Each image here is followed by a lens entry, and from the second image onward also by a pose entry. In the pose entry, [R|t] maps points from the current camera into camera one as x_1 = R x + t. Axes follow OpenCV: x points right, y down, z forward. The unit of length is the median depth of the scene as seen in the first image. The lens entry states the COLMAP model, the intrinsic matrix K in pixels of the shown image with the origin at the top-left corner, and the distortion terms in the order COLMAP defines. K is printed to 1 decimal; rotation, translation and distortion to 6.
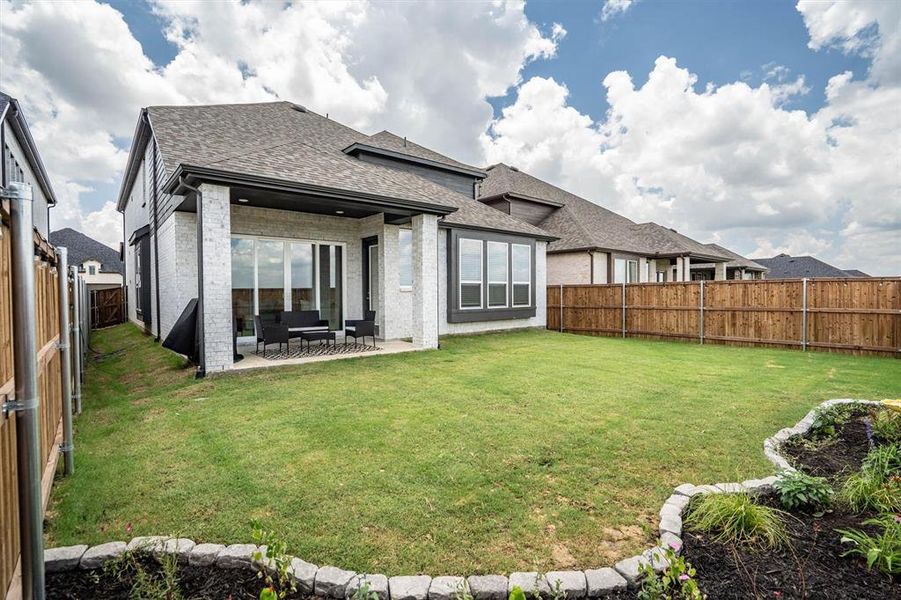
lens RADIAL K [[454.9, 0, 456.0], [0, 454.9, 298.8], [0, 0, 1]] dist [-0.001162, -0.000104]
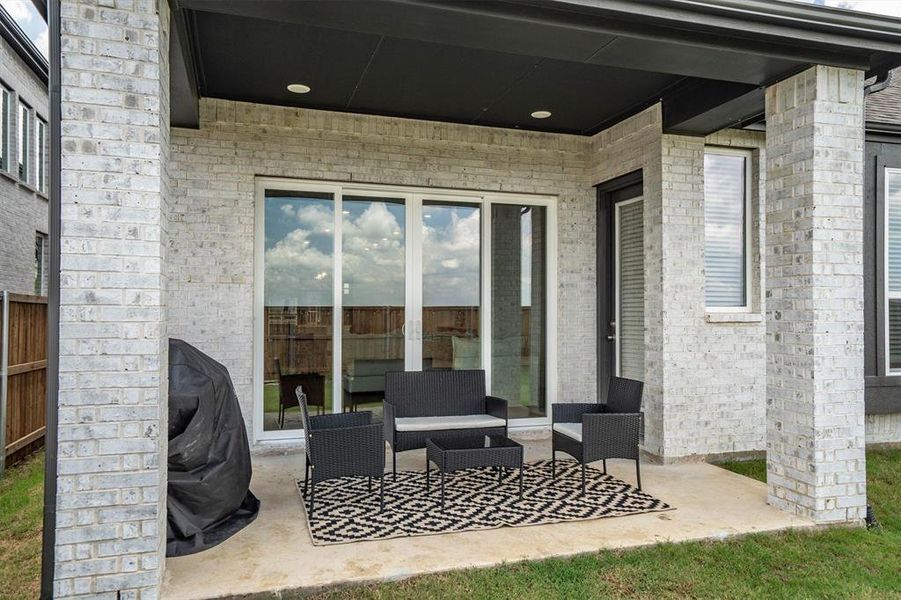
lens RADIAL K [[454.9, 0, 456.0], [0, 454.9, 298.8], [0, 0, 1]] dist [-0.001162, -0.000104]
pose [[0.900049, 0.001560, -0.435786, -0.152163], [-0.015970, 0.999440, -0.029406, -0.022018], [0.435496, 0.033426, 0.899570, 0.625784]]
